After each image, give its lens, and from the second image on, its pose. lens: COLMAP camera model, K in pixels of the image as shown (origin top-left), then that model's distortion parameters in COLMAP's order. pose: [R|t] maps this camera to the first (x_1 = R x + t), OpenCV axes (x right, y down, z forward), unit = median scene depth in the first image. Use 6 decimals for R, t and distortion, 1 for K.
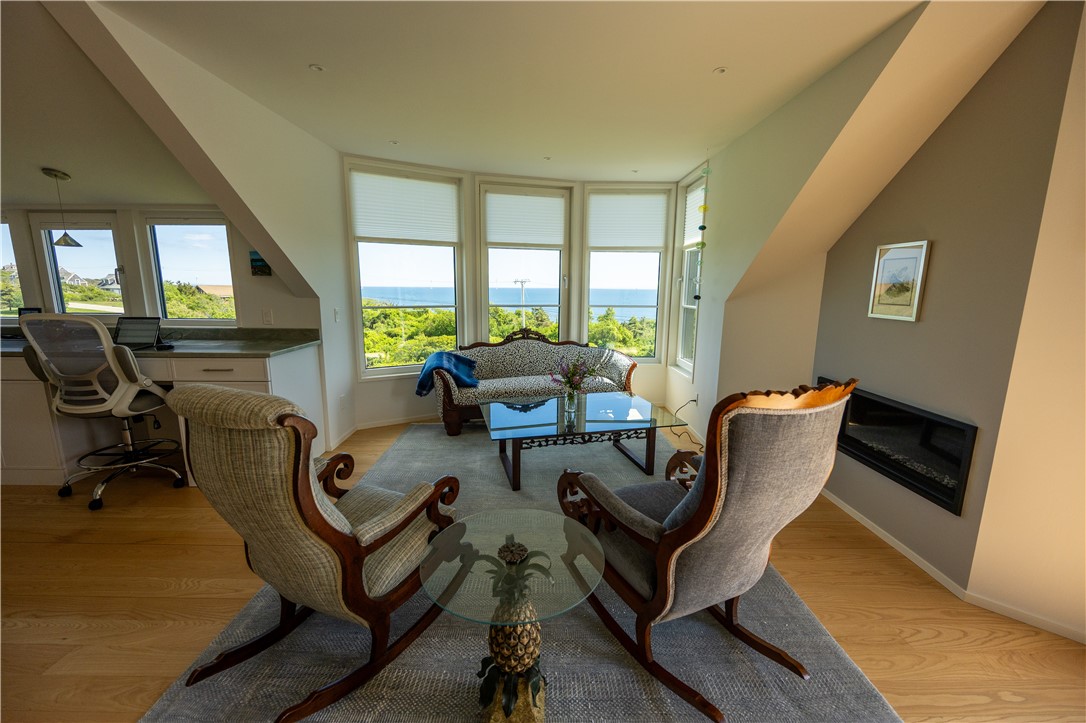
lens RADIAL K [[431.7, 0, 542.2], [0, 431.7, 361.7], [0, 0, 1]] dist [-0.003421, 0.000075]
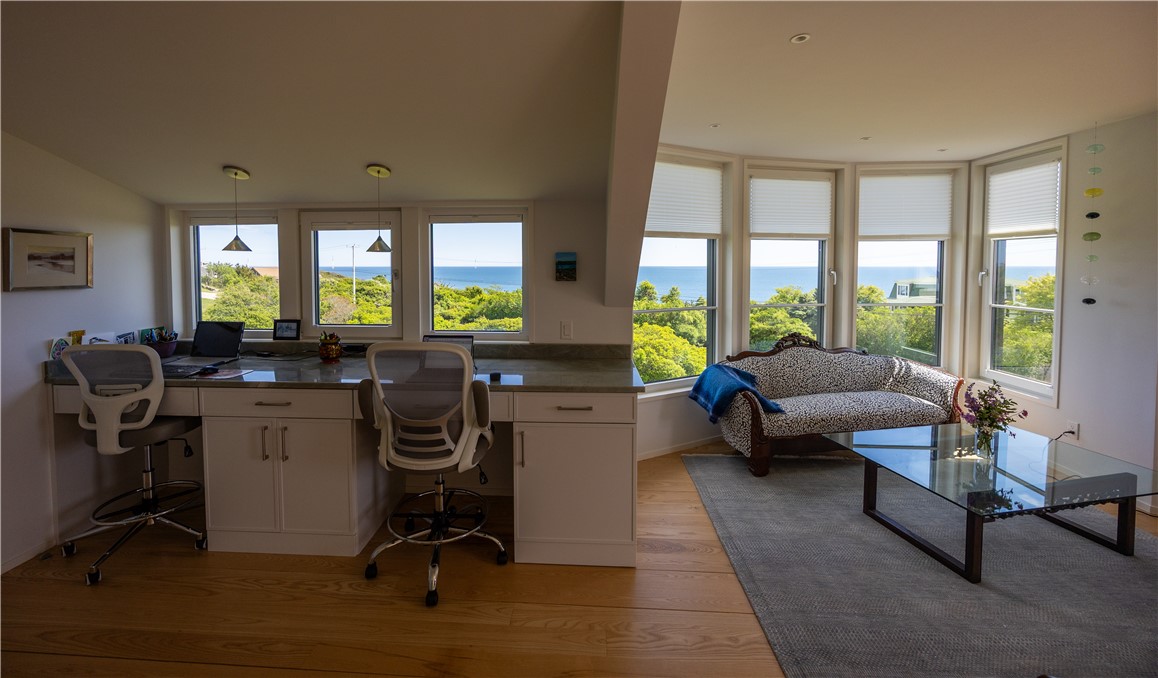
lens RADIAL K [[450.7, 0, 563.6], [0, 450.7, 282.4], [0, 0, 1]] dist [-0.002908, 0.000038]
pose [[0.998099, -0.007670, -0.061158, -0.451596], [-0.000608, 0.990954, -0.134202, -0.060087], [0.061634, 0.133984, 0.989065, 0.105586]]
